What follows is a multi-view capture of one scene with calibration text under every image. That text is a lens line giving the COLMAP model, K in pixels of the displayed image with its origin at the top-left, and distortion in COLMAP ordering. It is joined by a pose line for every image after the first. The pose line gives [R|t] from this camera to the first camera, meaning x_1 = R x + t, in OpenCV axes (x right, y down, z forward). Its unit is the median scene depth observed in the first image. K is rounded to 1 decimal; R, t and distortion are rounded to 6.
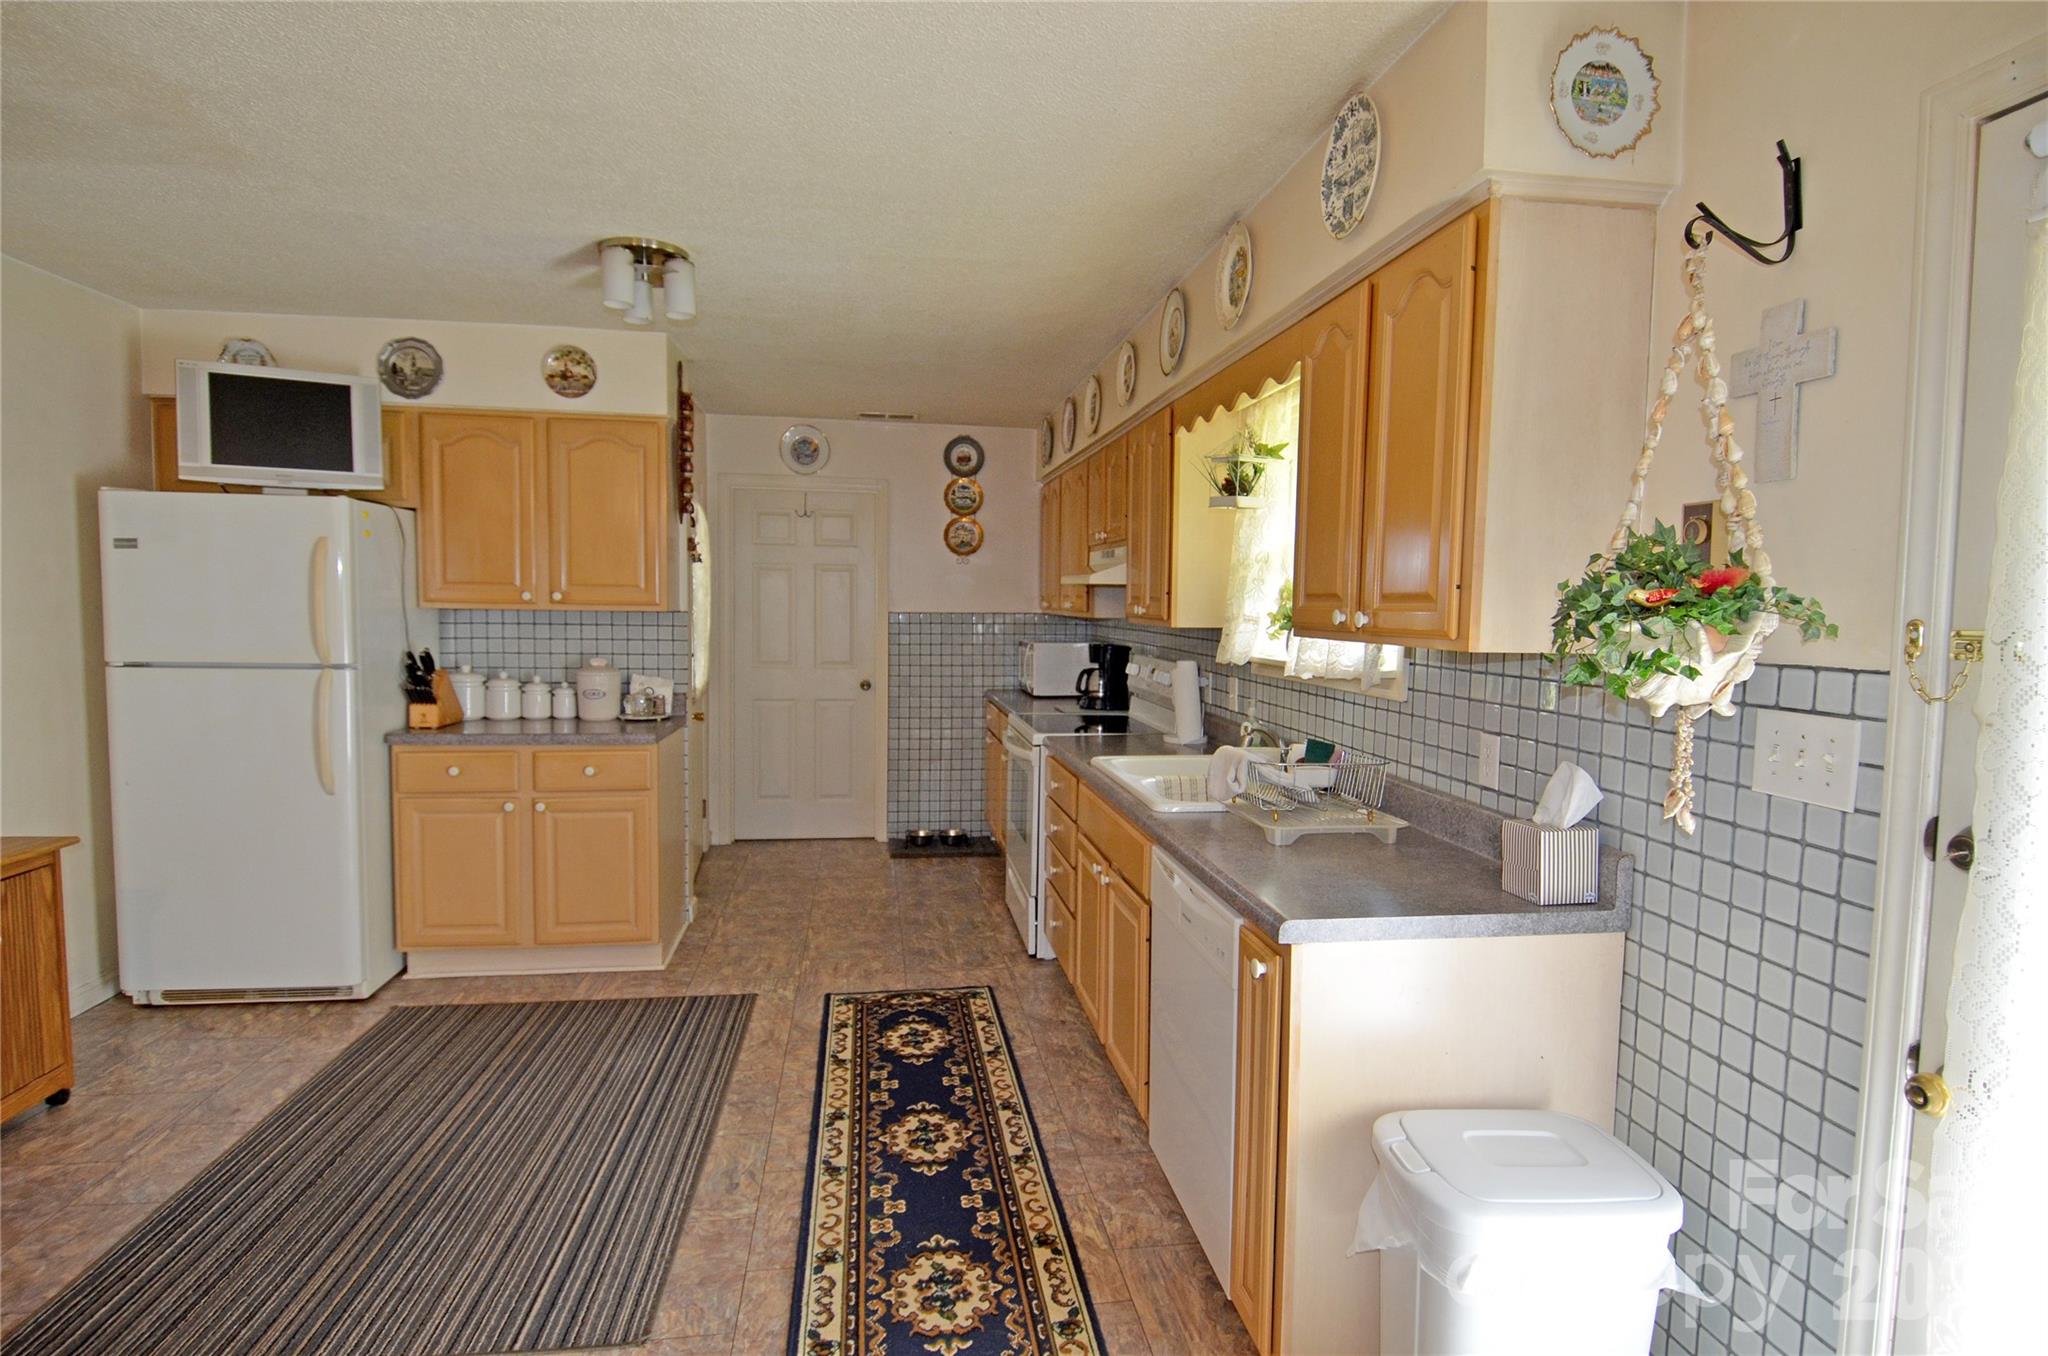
lens RADIAL K [[1068.1, 0, 1034.6], [0, 1068.1, 680.5], [0, 0, 1]] dist [0.015294, -0.030503]
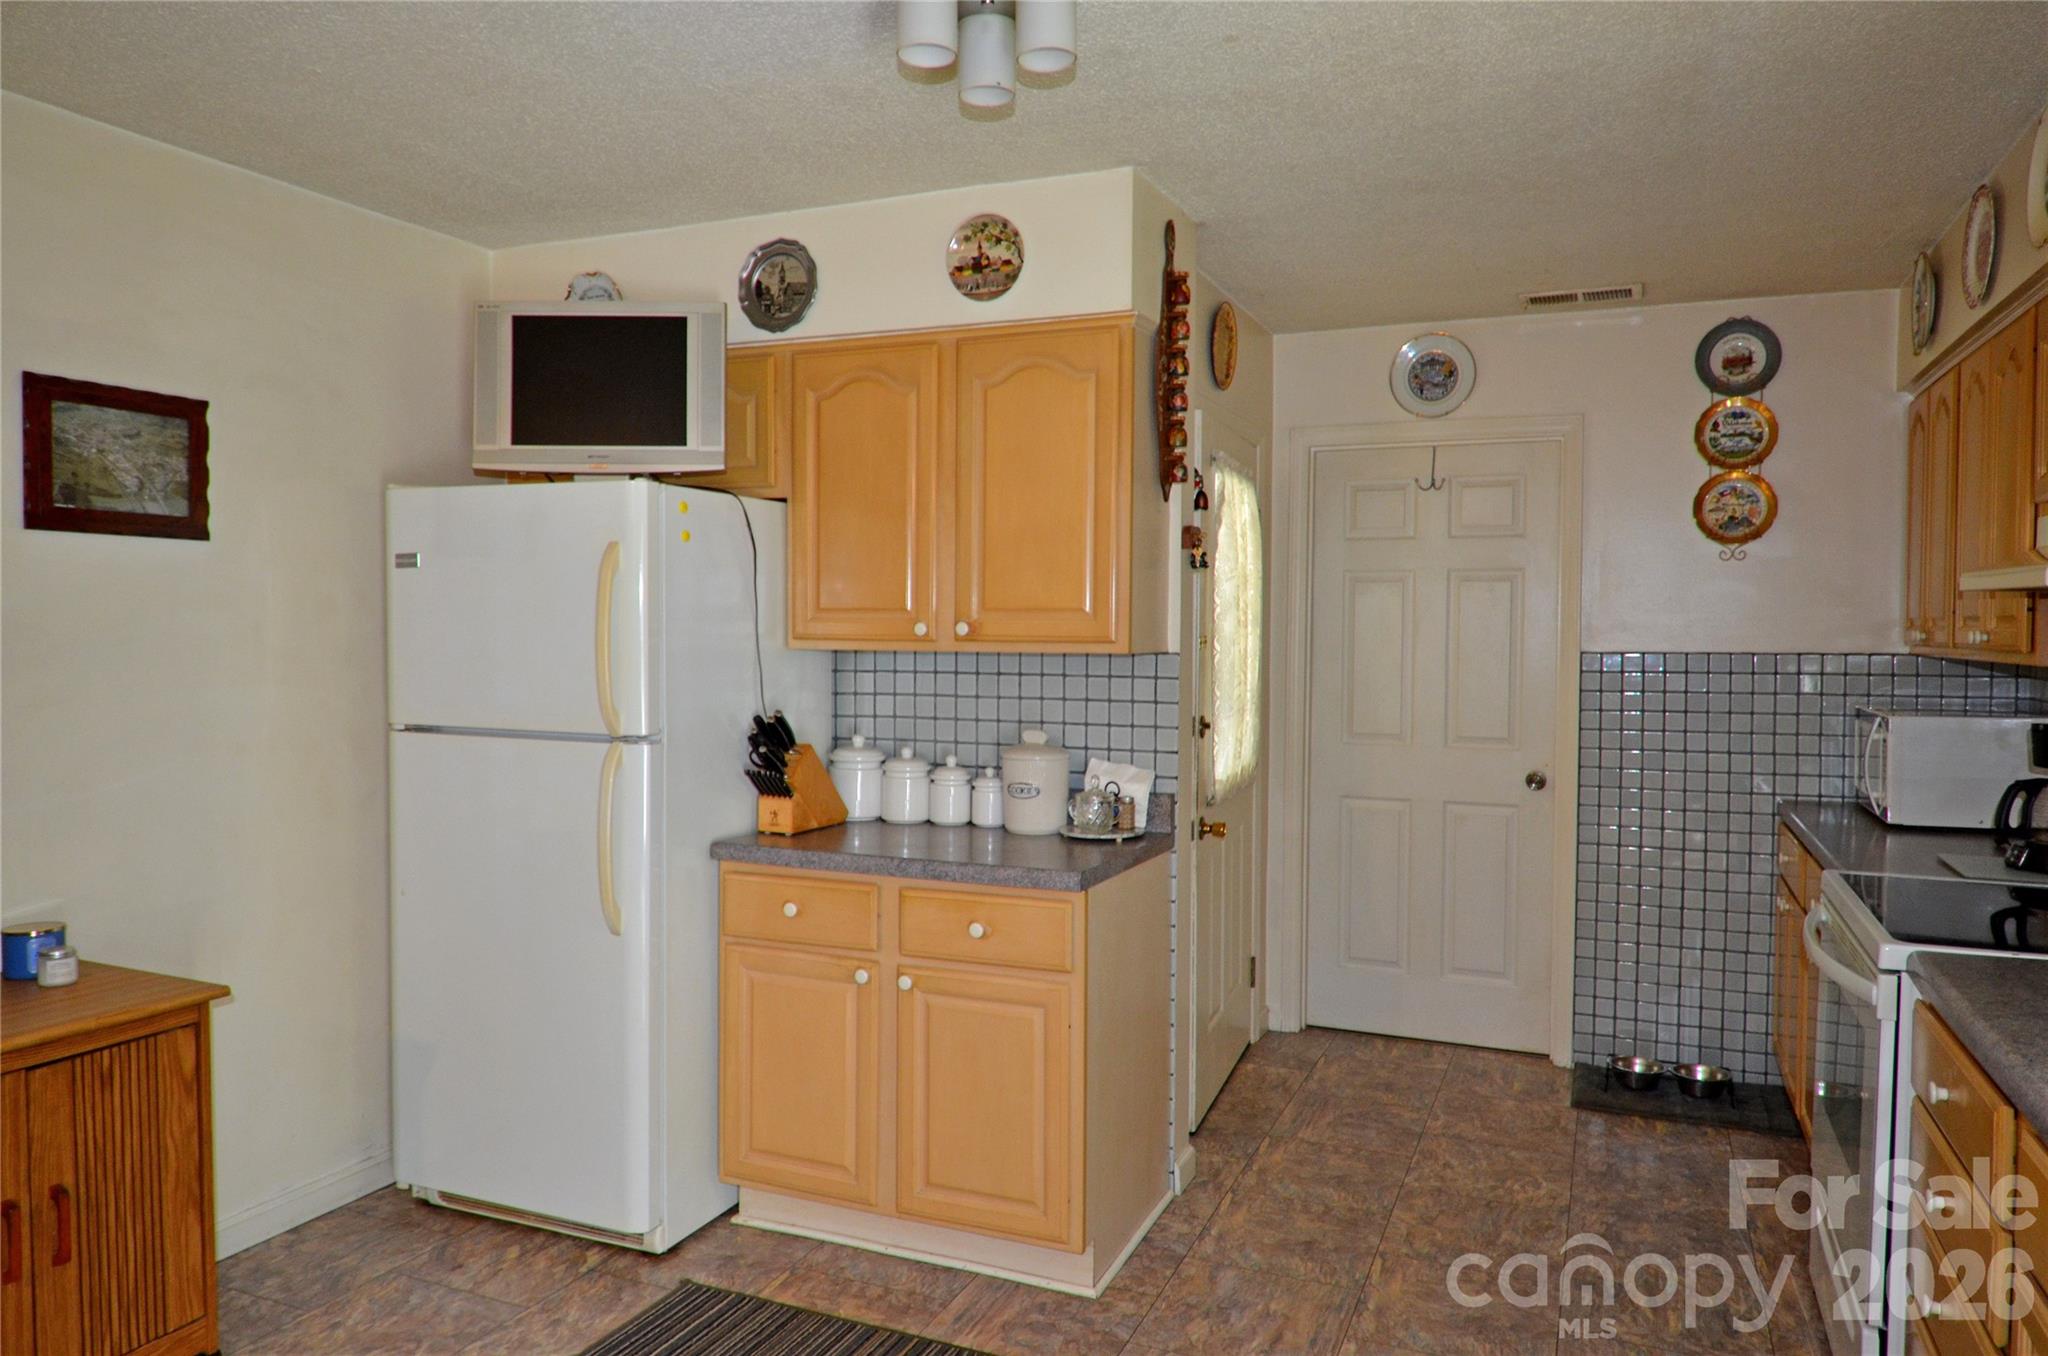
lens RADIAL K [[1383.9, 0, 1028.5], [0, 1383.9, 679.1], [0, 0, 1]] dist [0.021895, -0.034689]
pose [[0.847738, 0.009499, -0.530330, 0.002983], [-0.031335, 0.998990, -0.032196, -0.025007], [0.529489, 0.043912, 0.847179, 0.339769]]
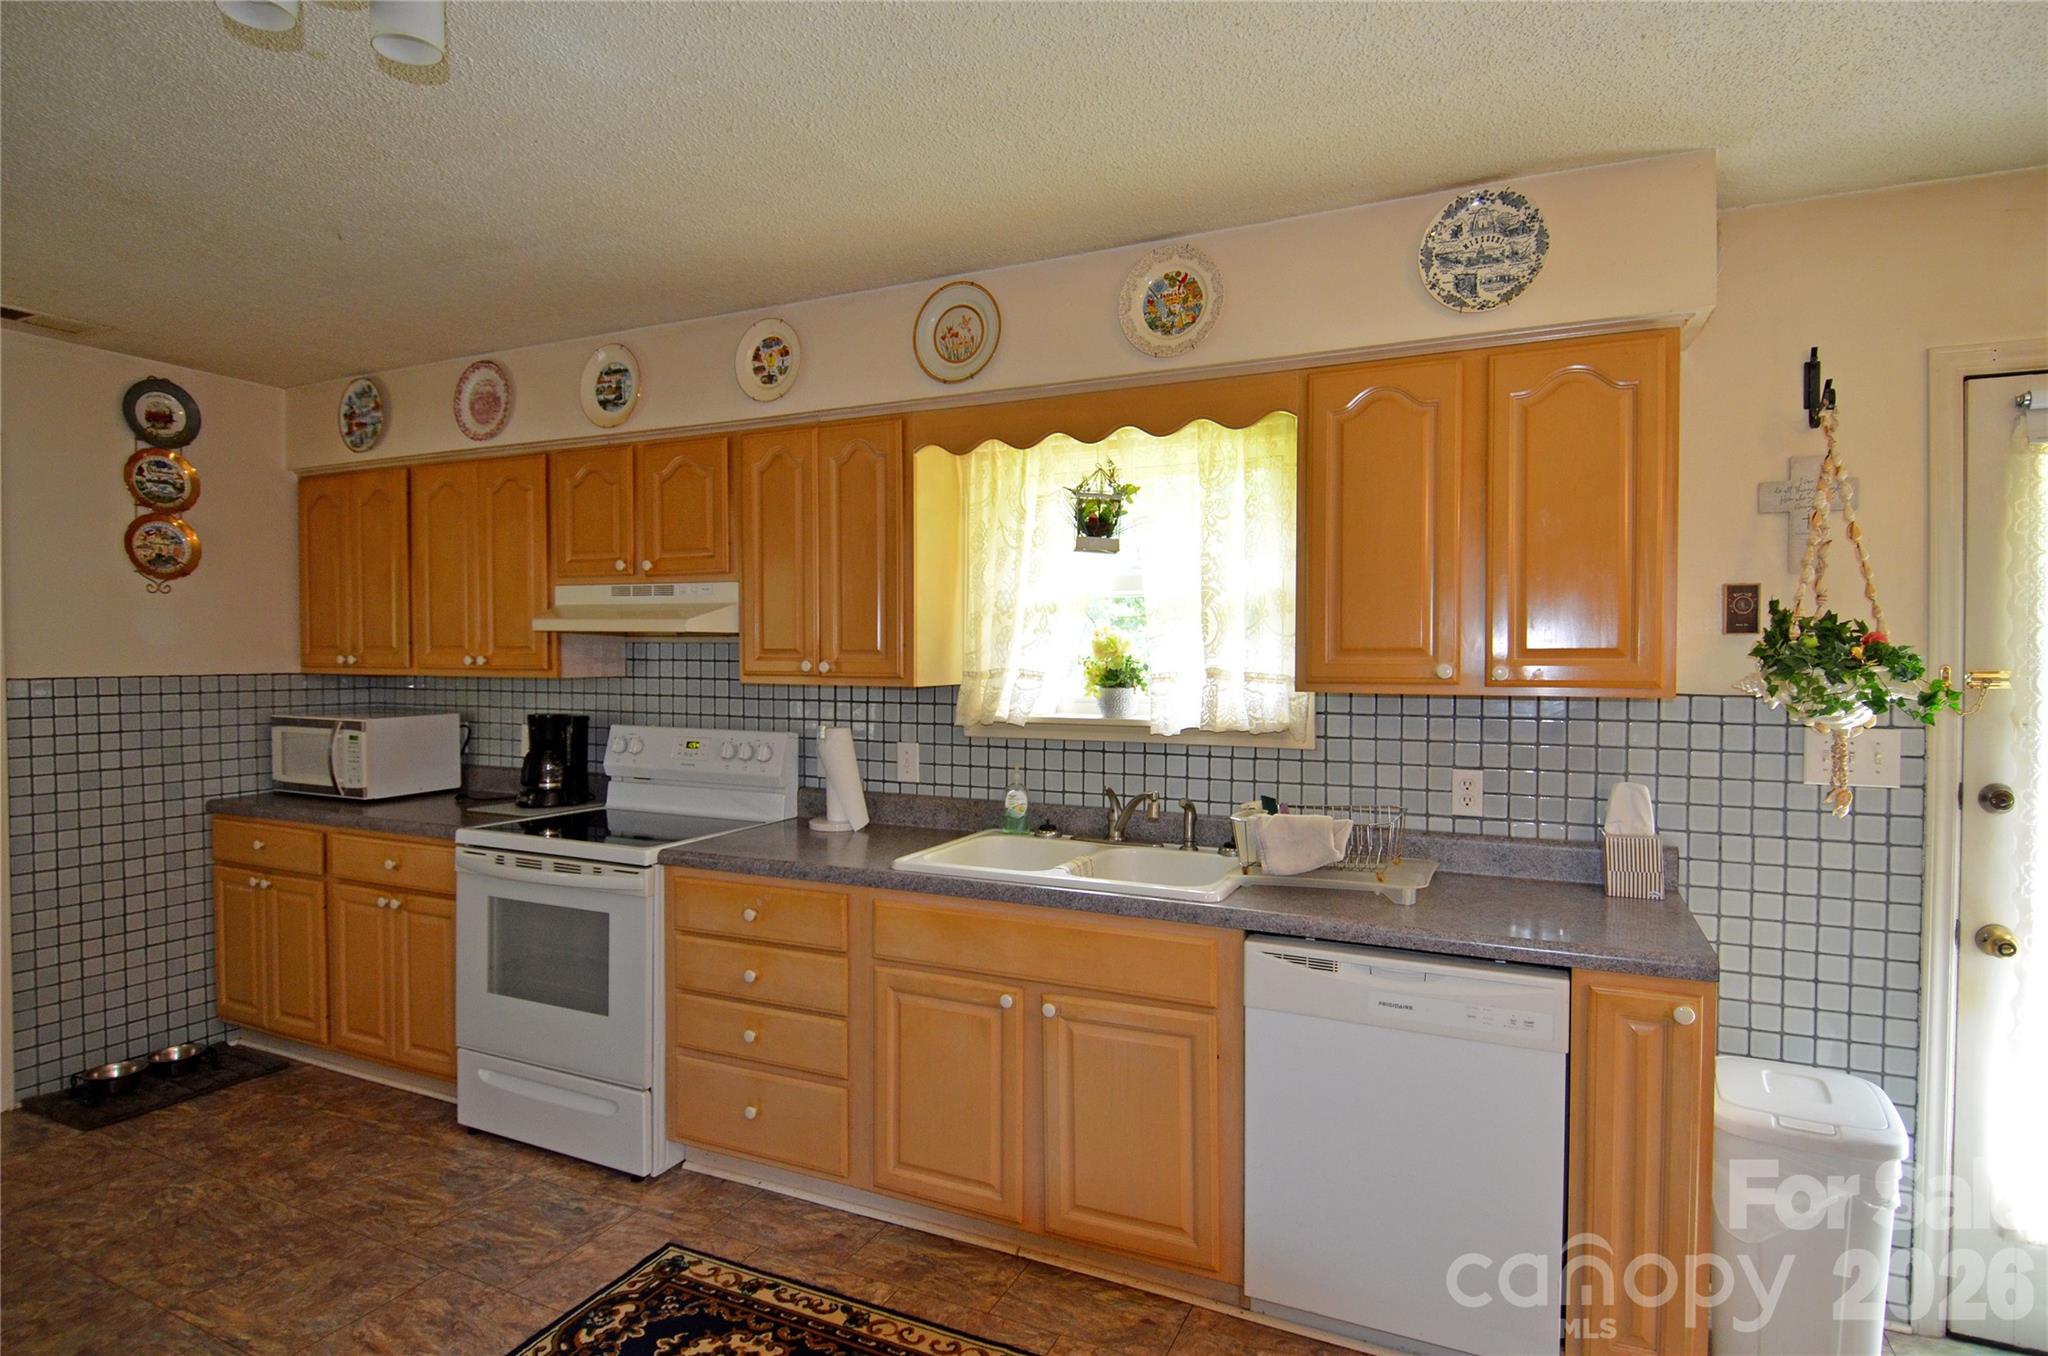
lens RADIAL K [[1068.1, 0, 1034.6], [0, 1068.1, 680.5], [0, 0, 1]] dist [0.015294, -0.030503]
pose [[0.551238, -0.035163, 0.833607, -0.415236], [0.067020, 0.997749, -0.002231, -0.038935], [-0.831652, 0.057098, 0.552354, 0.394005]]
